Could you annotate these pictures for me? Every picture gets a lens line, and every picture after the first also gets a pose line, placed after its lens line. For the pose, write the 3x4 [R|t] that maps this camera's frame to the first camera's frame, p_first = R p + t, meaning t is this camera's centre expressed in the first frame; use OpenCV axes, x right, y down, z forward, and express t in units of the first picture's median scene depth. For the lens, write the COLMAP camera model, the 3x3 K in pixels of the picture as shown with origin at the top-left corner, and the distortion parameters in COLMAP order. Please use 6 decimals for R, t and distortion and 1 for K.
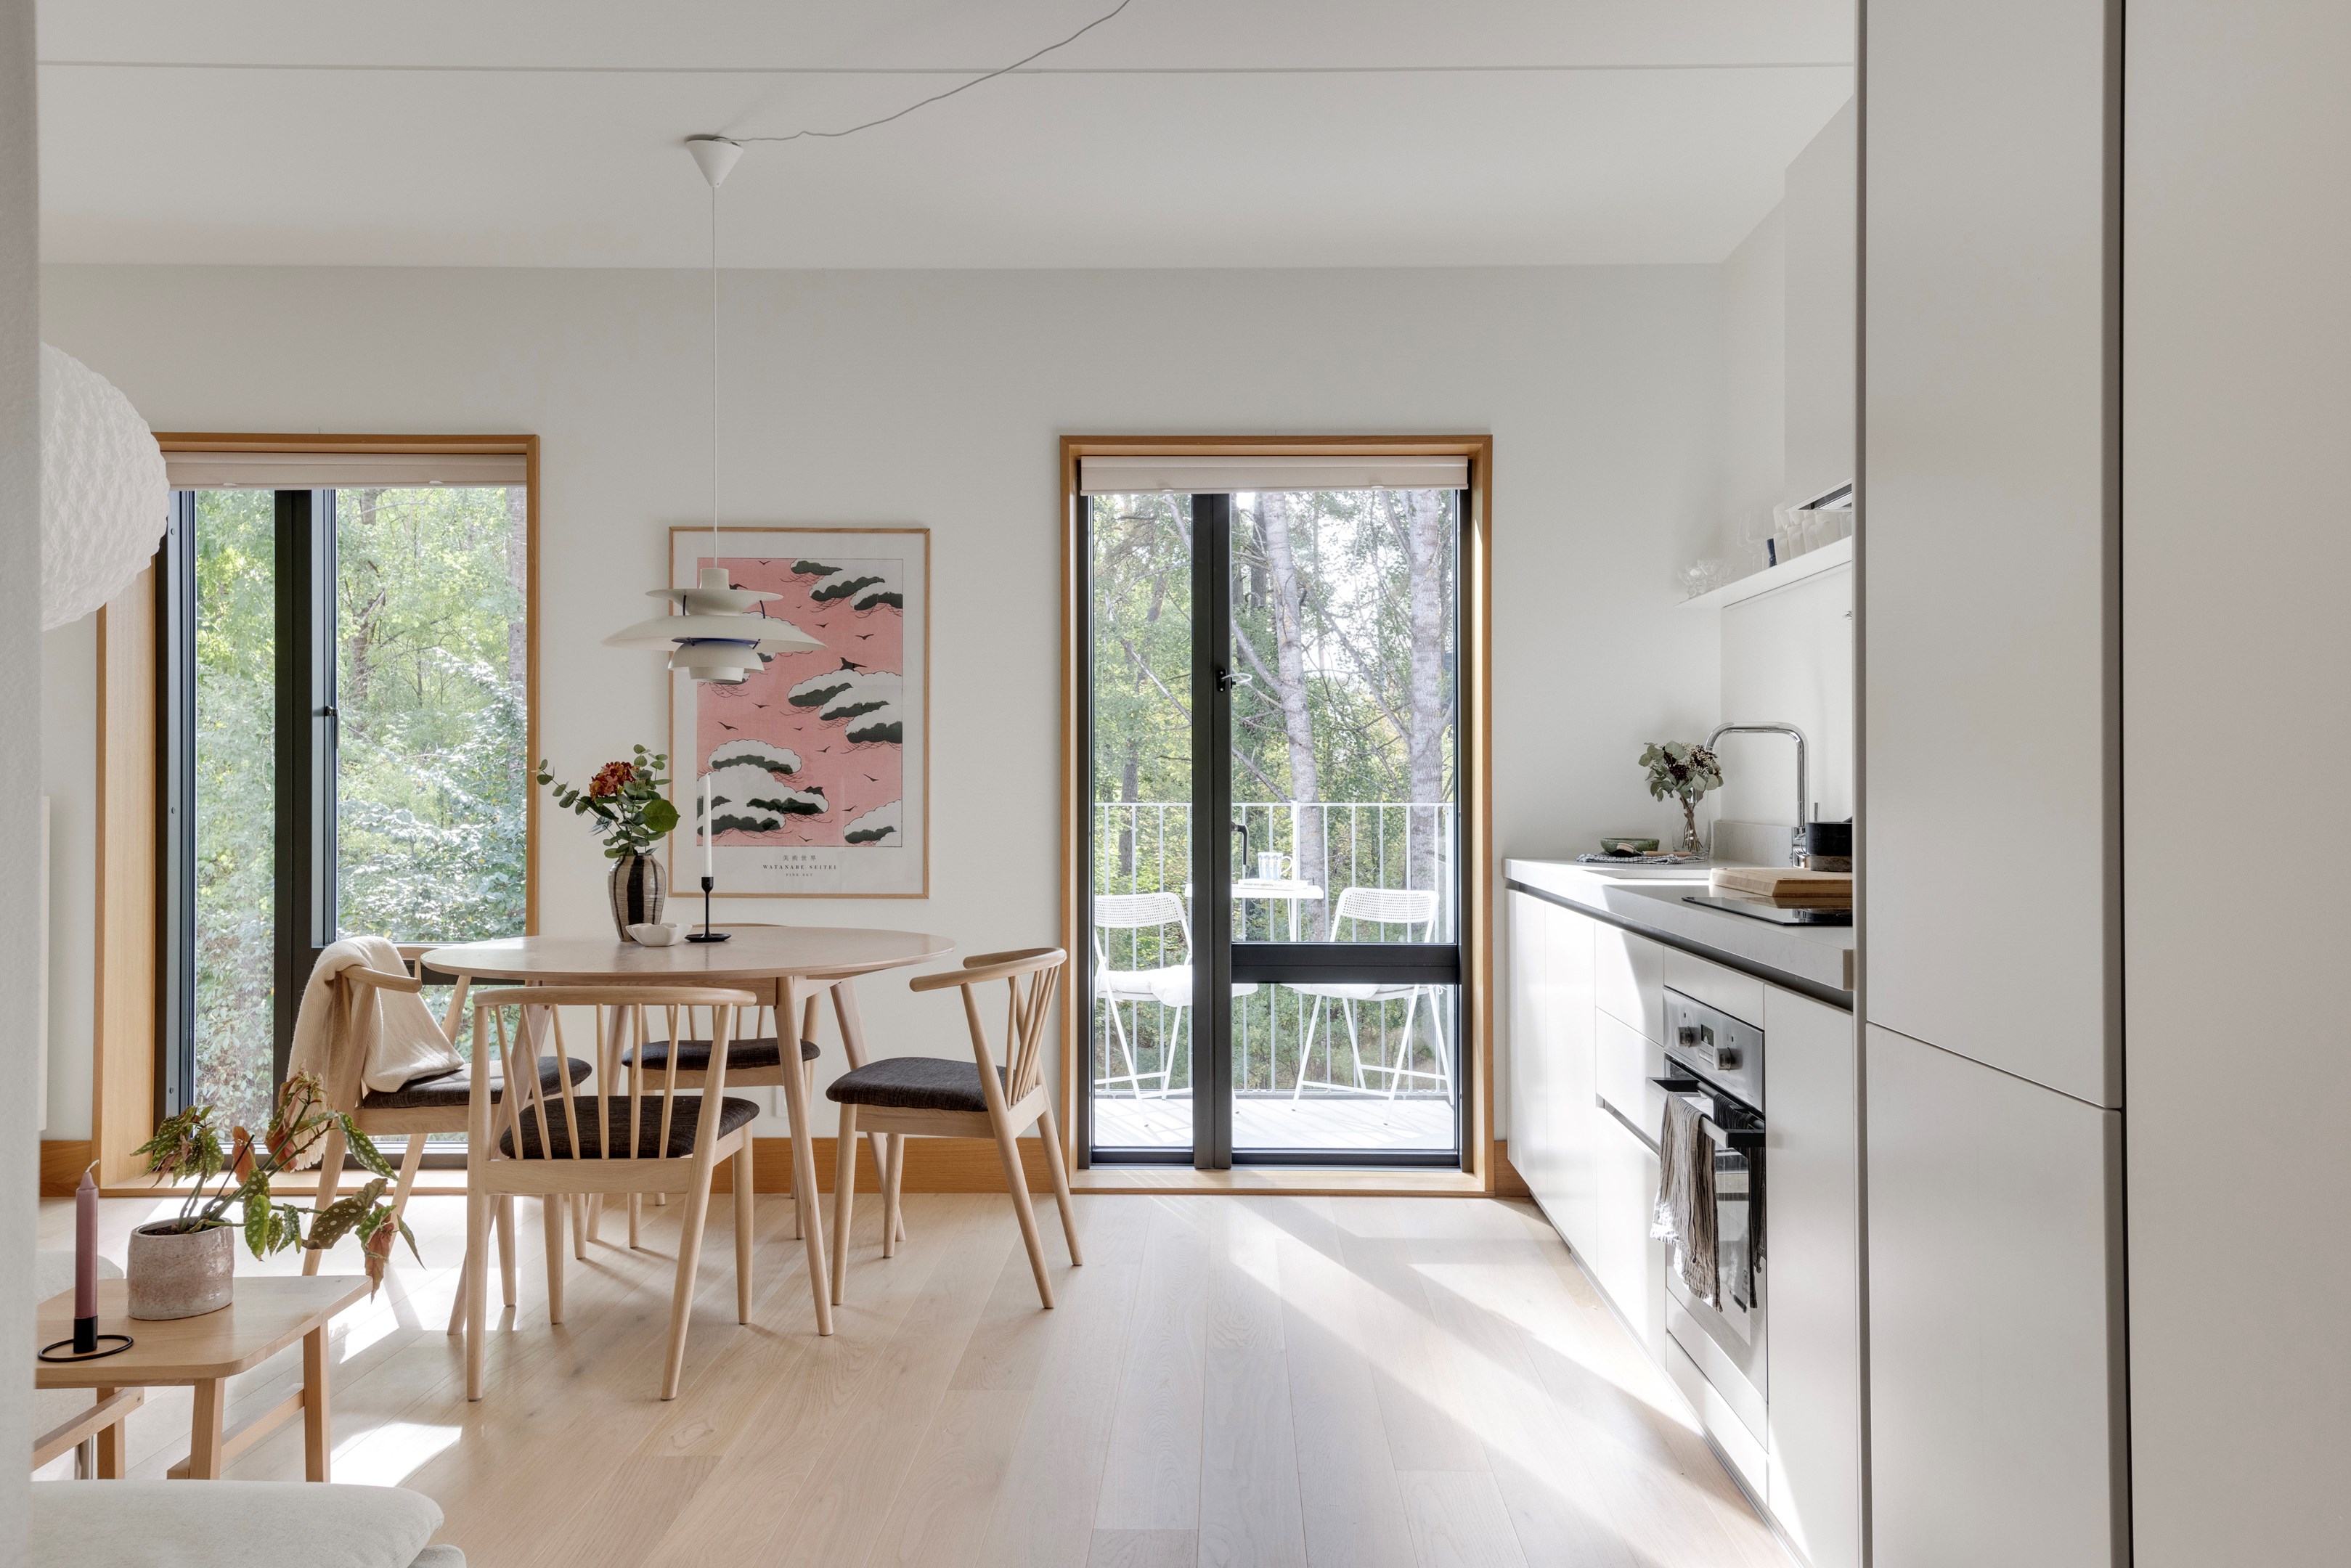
lens RADIAL K [[1735.9, 0, 1181.1], [0, 1735.9, 769.6], [0, 0, 1]] dist [0.023139, -0.004274]
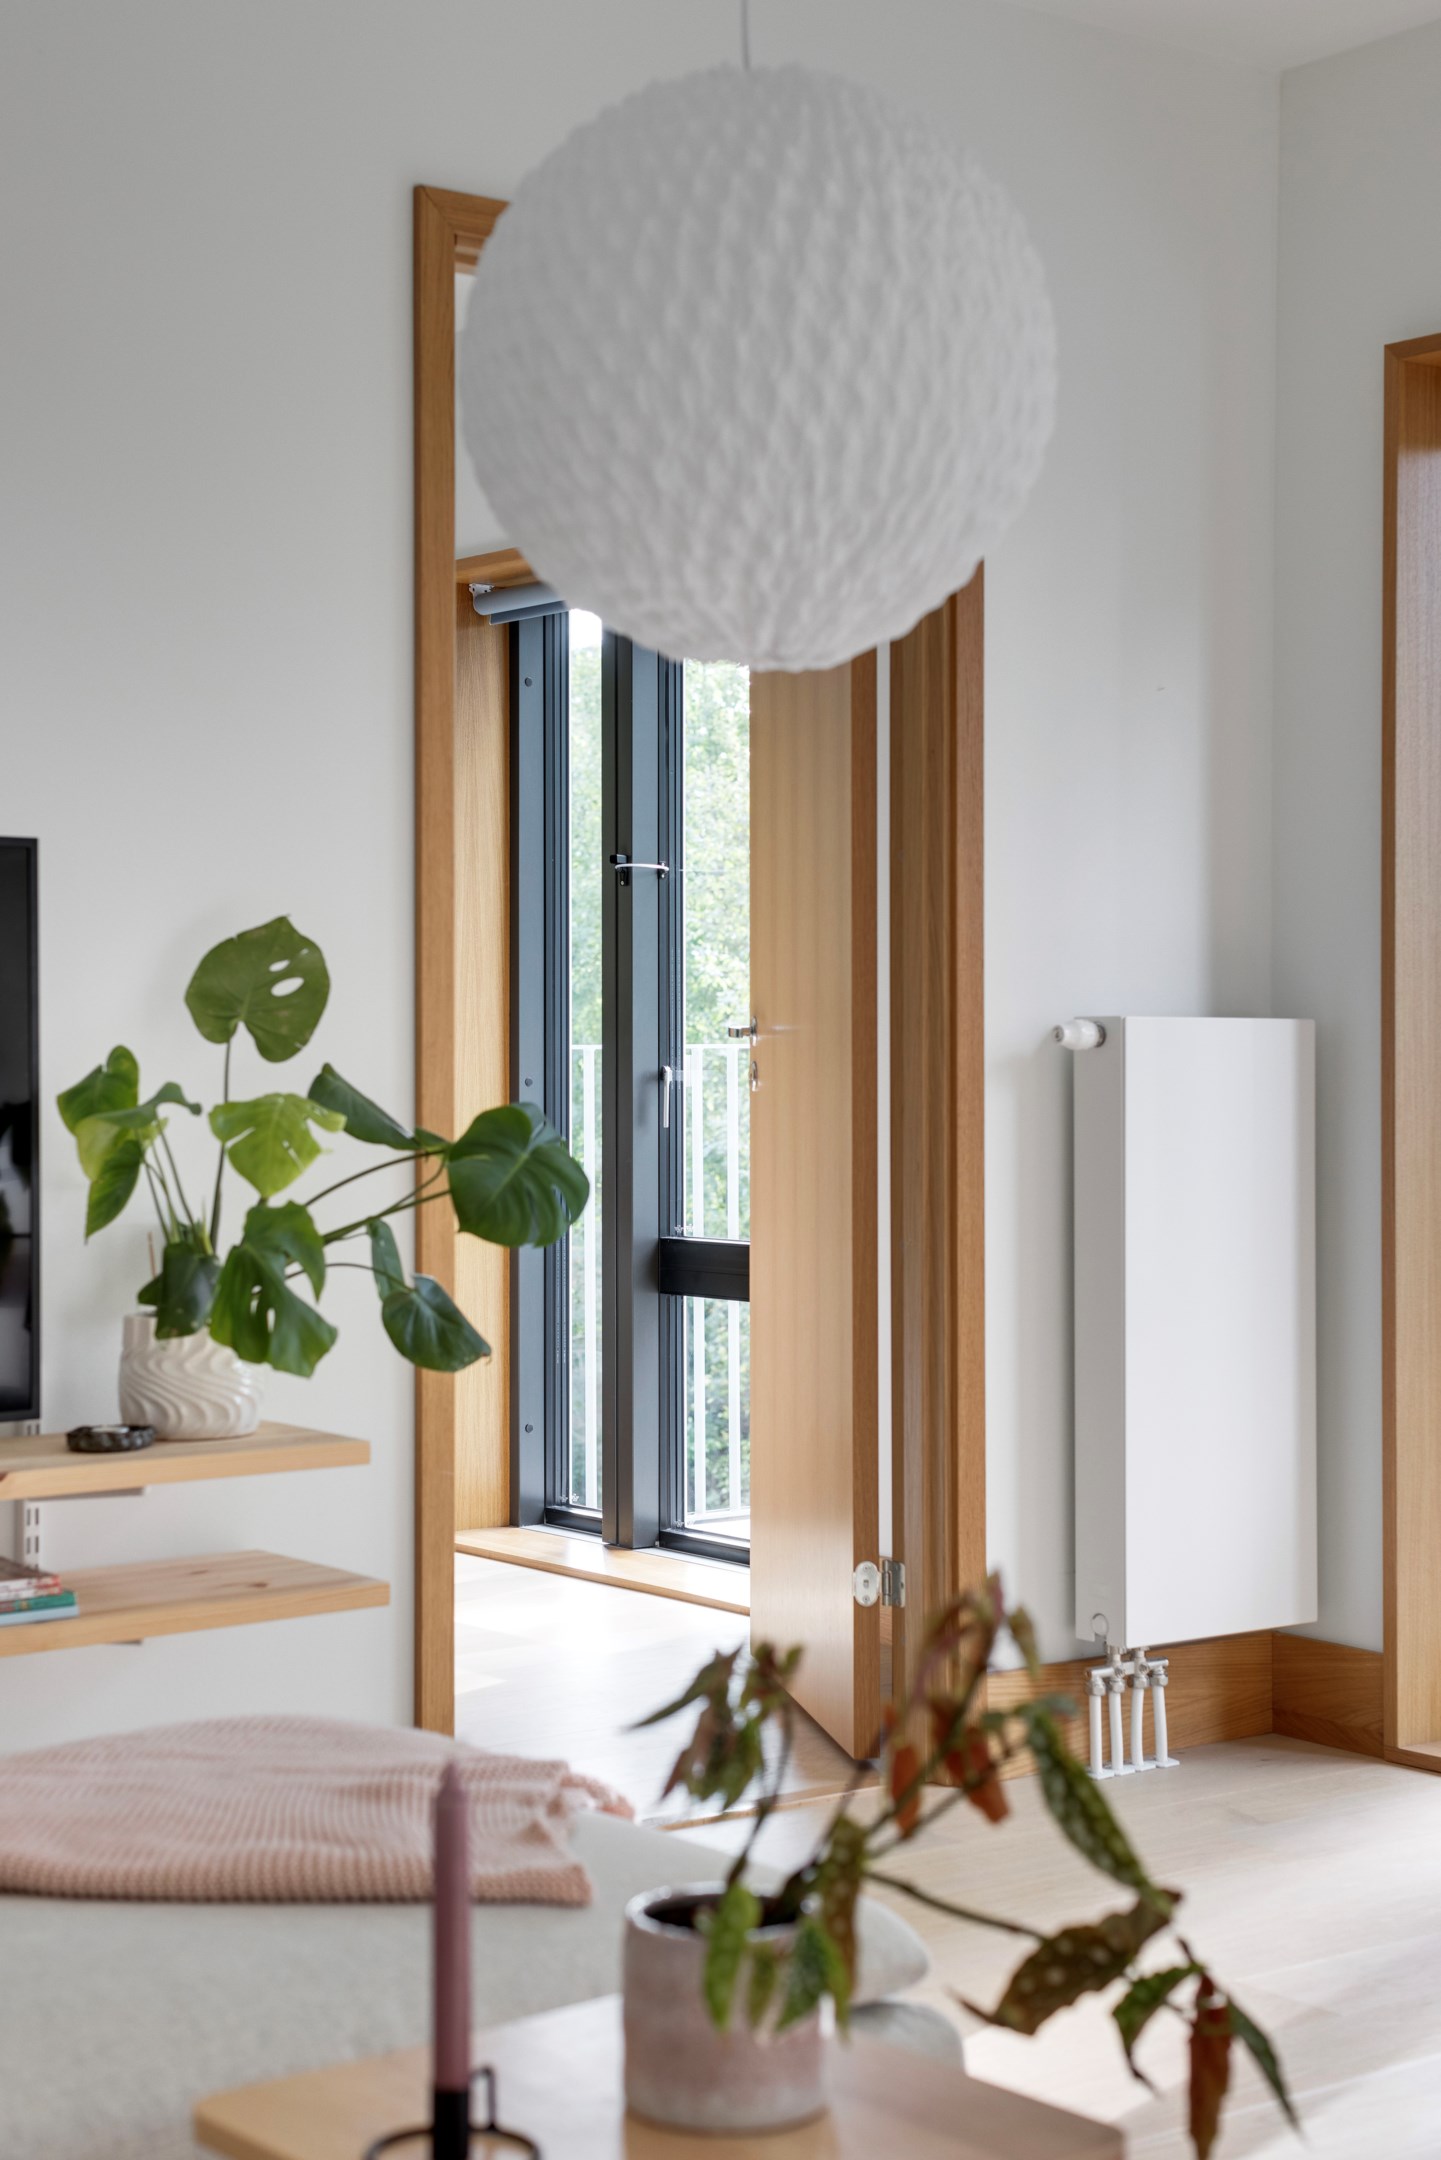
lens RADIAL K [[3185.0, 0, 646.9], [0, 3185.0, 1038.5], [0, 0, 1]] dist [0.122943, 0.000000]
pose [[0.627574, -0.006425, -0.778531, 0.024091], [0.010732, 0.999942, 0.000399, 0.021753], [0.778483, -0.008605, 0.627606, 0.252364]]
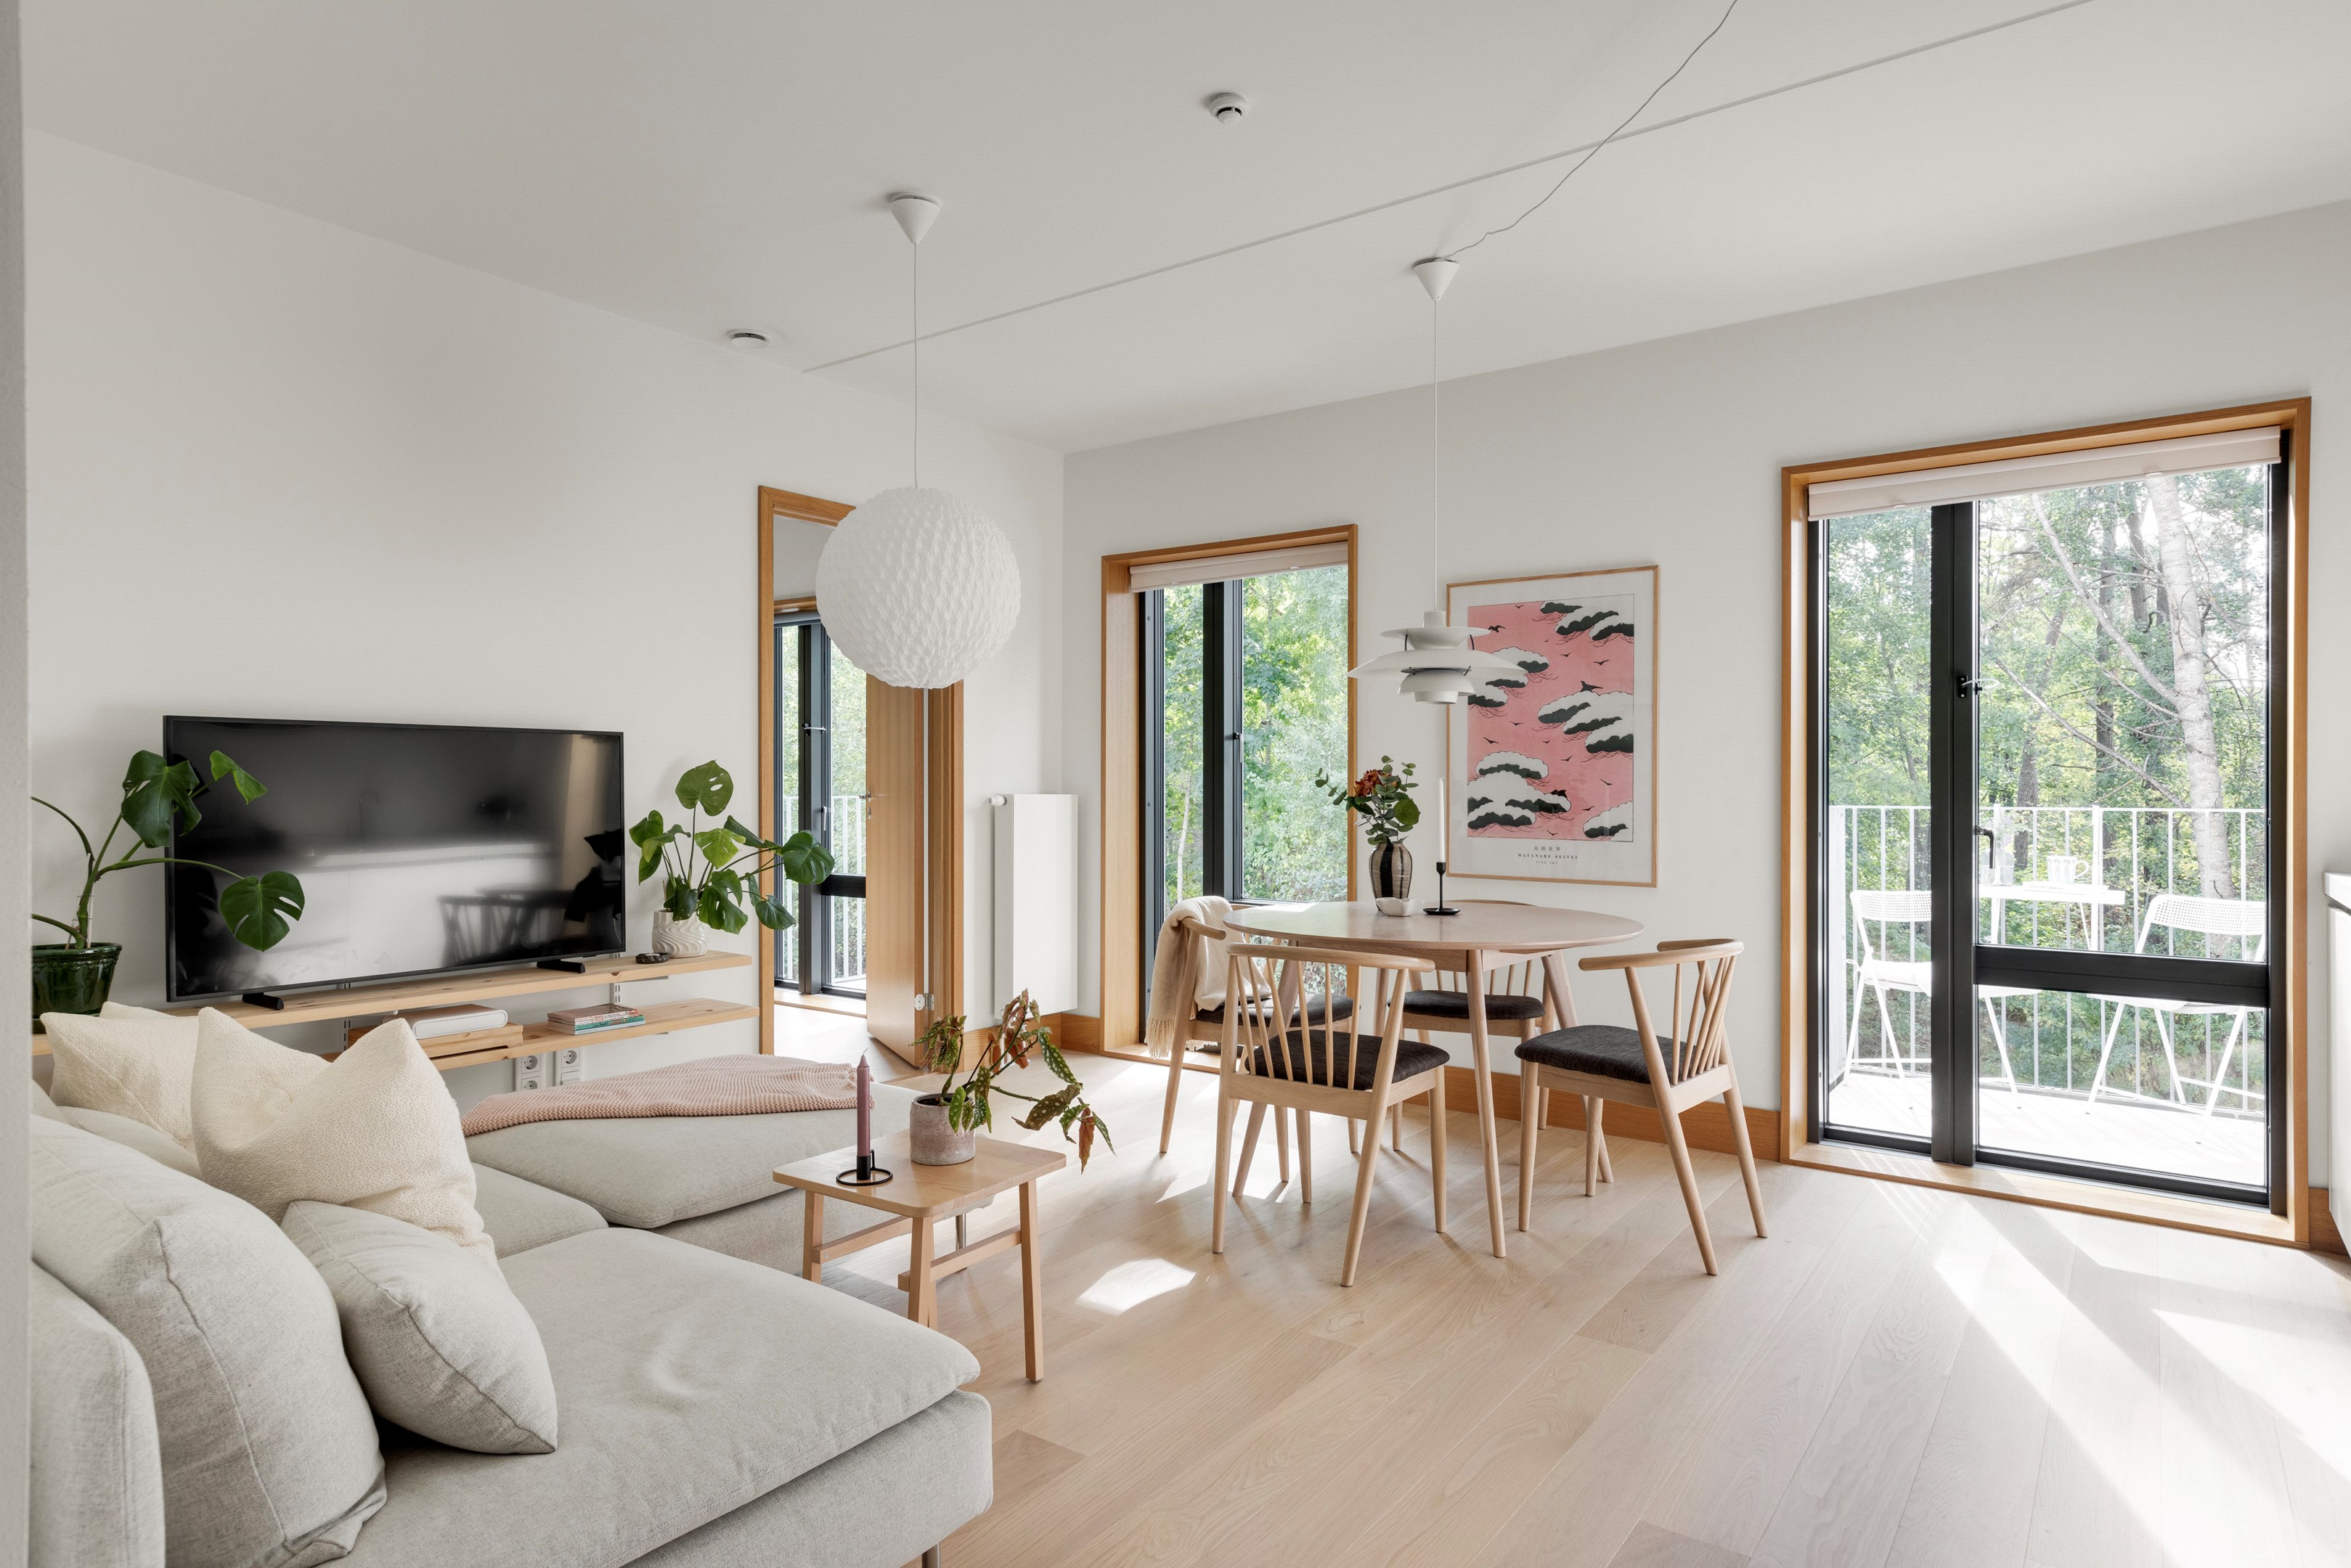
lens RADIAL K [[1298.7, 0, 1152.2], [0, 1298.7, 788.2], [0, 0, 1]] dist [0.012990, -0.003346]
pose [[0.822272, 0.001426, -0.569093, 0.085381], [0.003082, 0.999971, 0.006959, 0.002021], [0.569087, -0.007476, 0.822244, 0.124857]]
